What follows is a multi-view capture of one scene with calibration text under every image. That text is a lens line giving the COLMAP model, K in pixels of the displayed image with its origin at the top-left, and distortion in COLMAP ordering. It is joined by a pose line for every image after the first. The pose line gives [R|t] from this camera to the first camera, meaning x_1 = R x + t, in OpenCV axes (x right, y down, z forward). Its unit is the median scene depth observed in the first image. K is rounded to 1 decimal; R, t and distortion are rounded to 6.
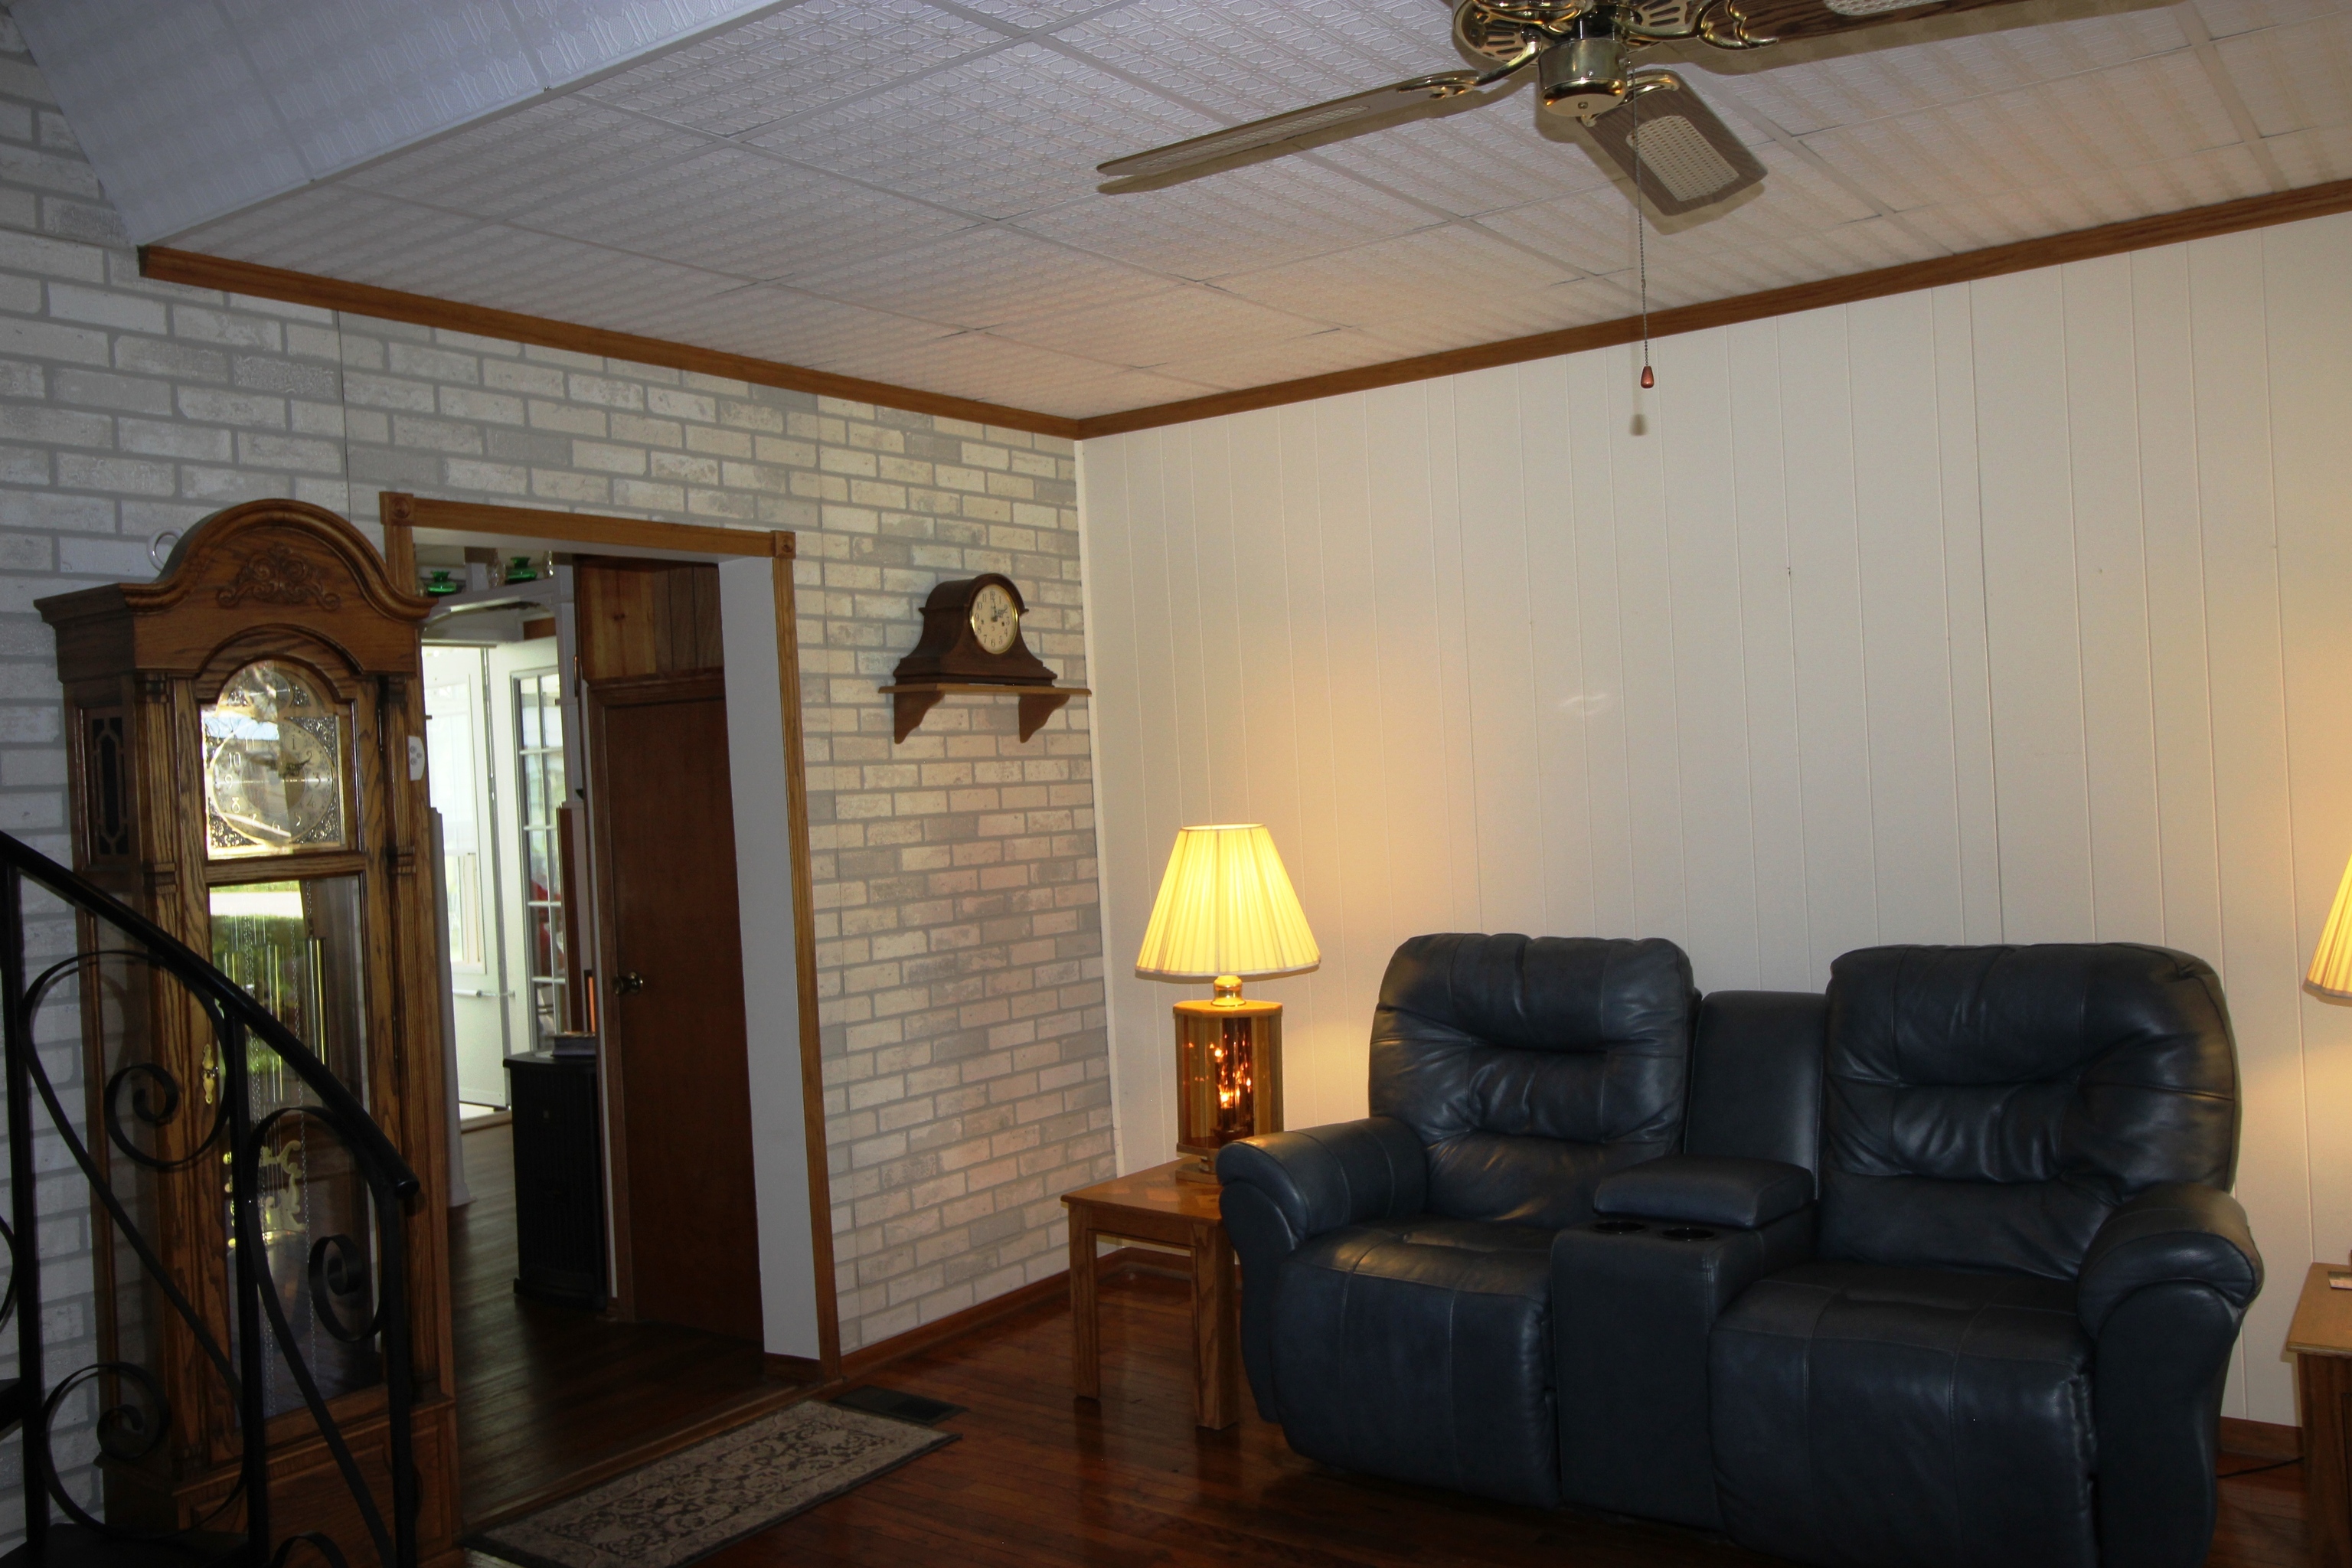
lens RADIAL K [[1874.1, 0, 1174.5], [0, 1874.1, 780.5], [0, 0, 1]] dist [0.009148, -0.018069]
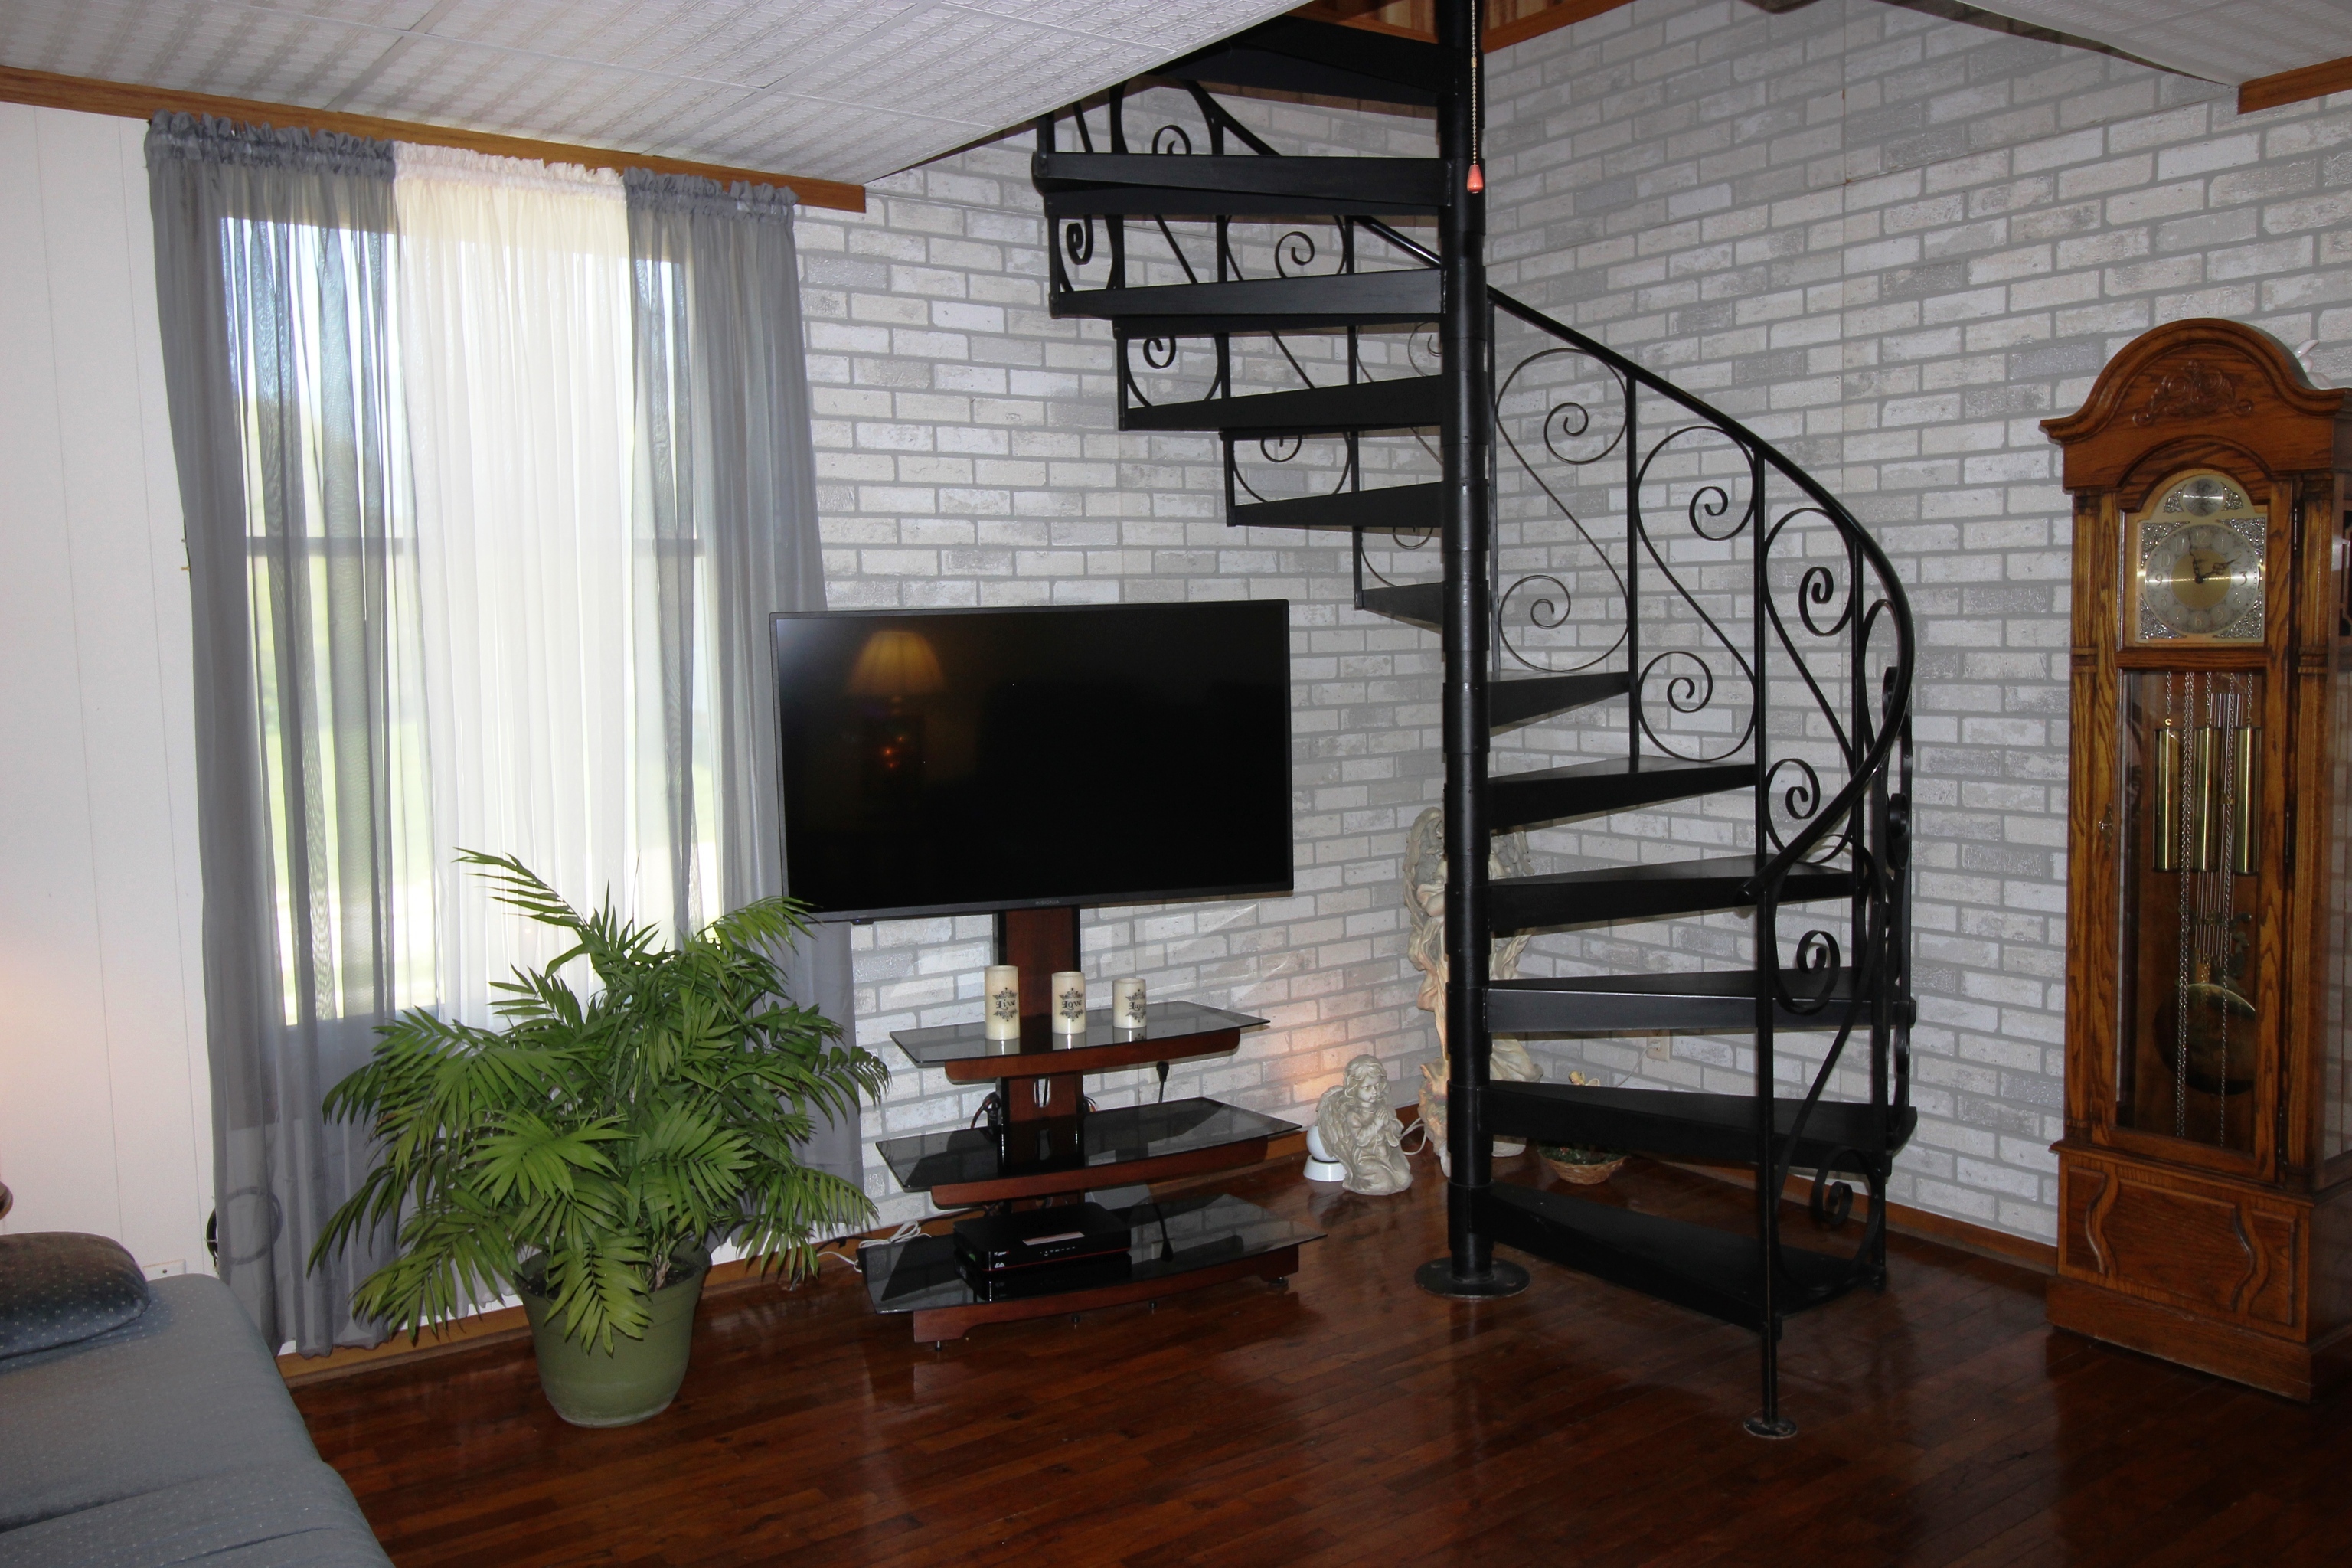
lens RADIAL K [[1874.1, 0, 1174.4], [0, 1874.1, 779.4], [0, 0, 1]] dist [0.009148, -0.018069]
pose [[-0.314372, 0.133322, -0.939891, 0.777036], [0.029856, 0.990988, 0.130583, -0.046014], [0.948830, 0.012991, -0.315520, 0.801358]]
